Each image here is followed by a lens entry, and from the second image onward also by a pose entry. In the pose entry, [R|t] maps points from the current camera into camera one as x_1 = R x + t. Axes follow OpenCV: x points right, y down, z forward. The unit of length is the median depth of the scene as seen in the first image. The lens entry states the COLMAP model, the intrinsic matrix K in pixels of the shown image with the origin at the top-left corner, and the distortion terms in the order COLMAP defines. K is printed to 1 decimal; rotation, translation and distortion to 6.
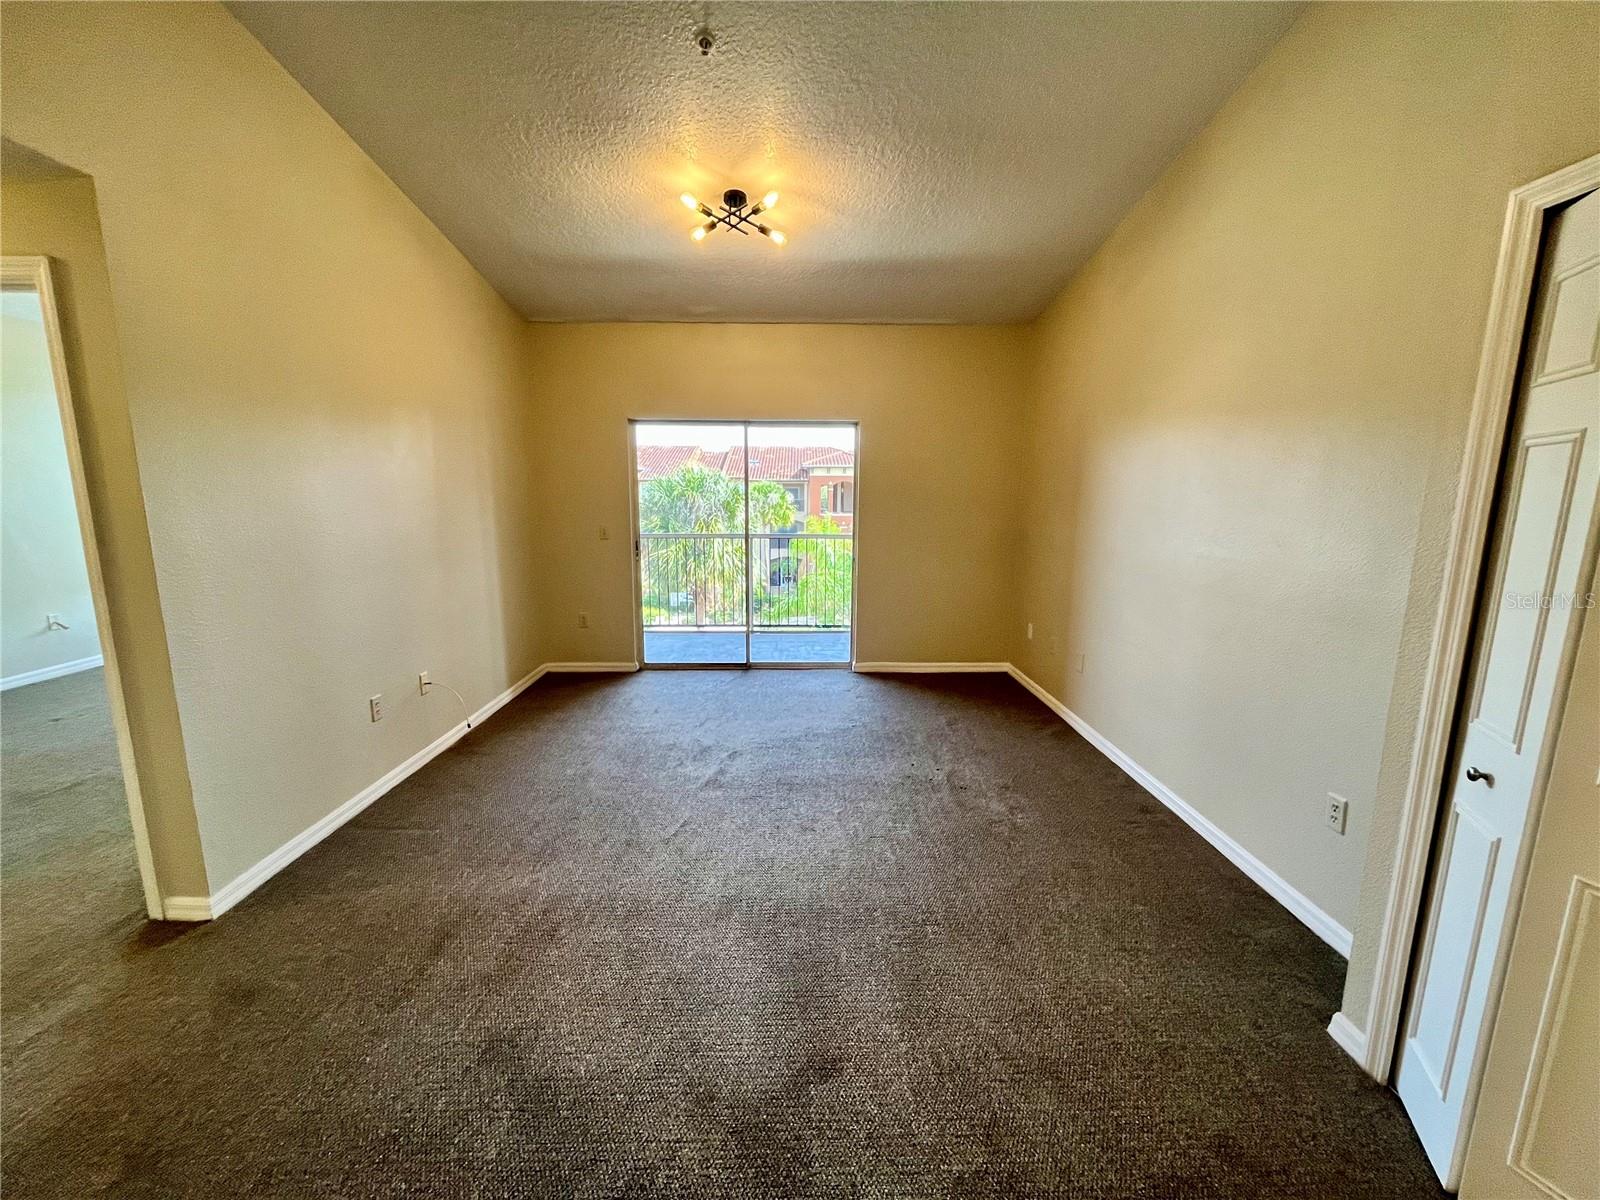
lens RADIAL K [[648.7, 0, 796.2], [0, 648.7, 600.8], [0, 0, 1]] dist [-0.002769, 0.000038]
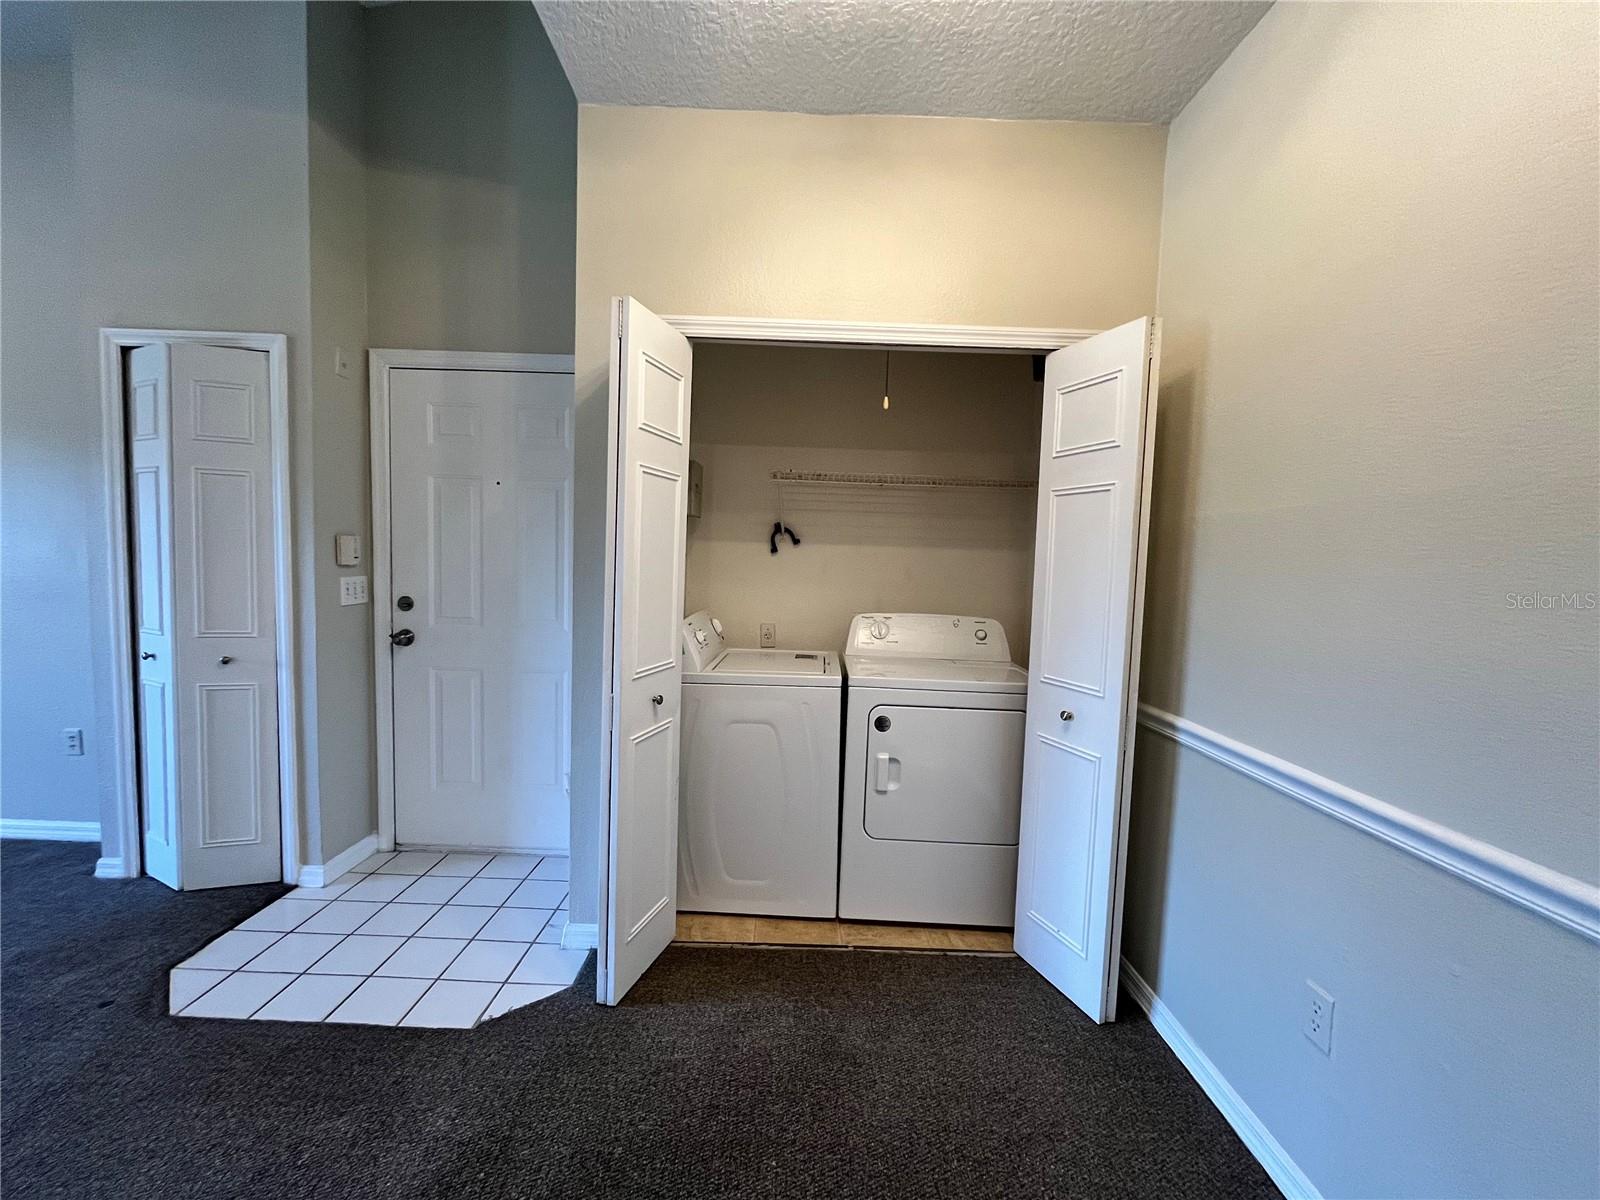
lens RADIAL K [[648.7, 0, 796.2], [0, 648.7, 600.8], [0, 0, 1]] dist [-0.002769, 0.000038]
pose [[0.018125, -0.070137, 0.997373, -0.669709], [0.136648, 0.988350, 0.067019, 0.243000], [-0.990454, 0.135075, 0.027497, -0.826810]]
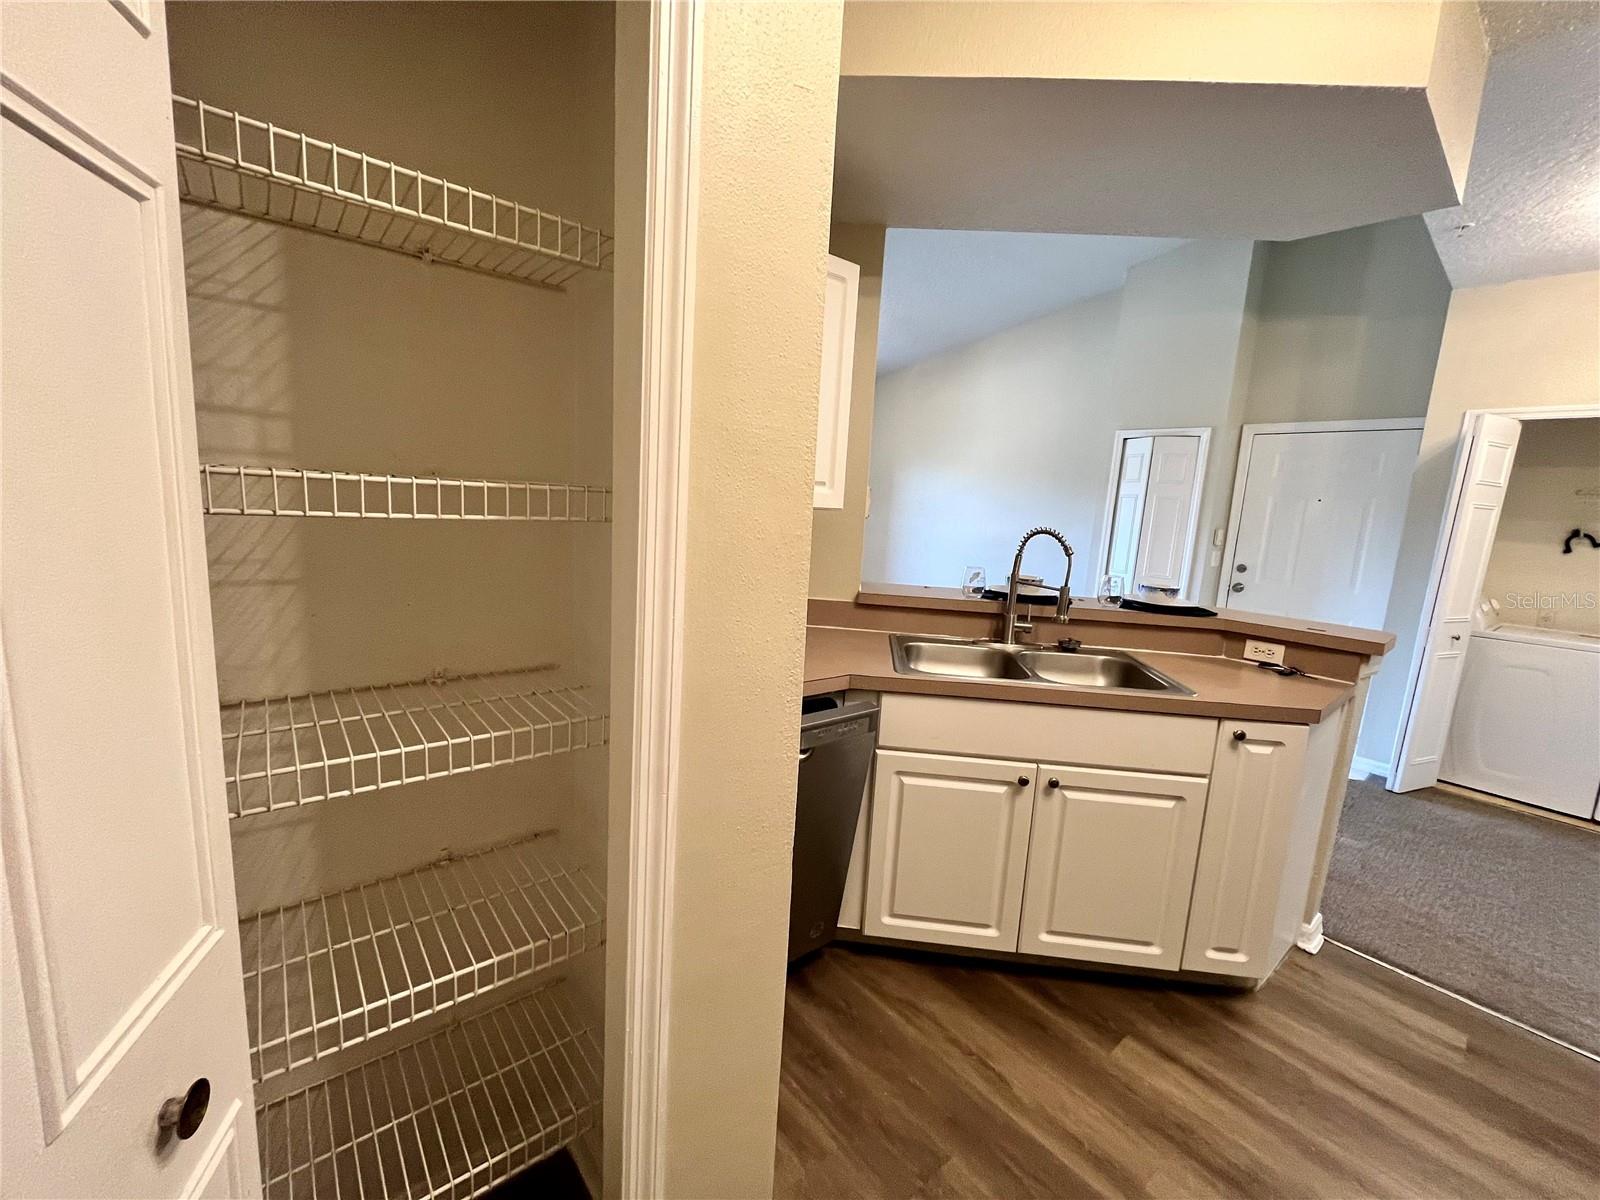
lens RADIAL K [[648.7, 0, 796.2], [0, 648.7, 600.8], [0, 0, 1]] dist [-0.002769, 0.000038]
pose [[0.781245, -0.059253, 0.621406, -2.826432], [0.052706, 0.998191, 0.028918, 0.165651], [-0.621996, 0.010160, 0.782955, -0.823021]]
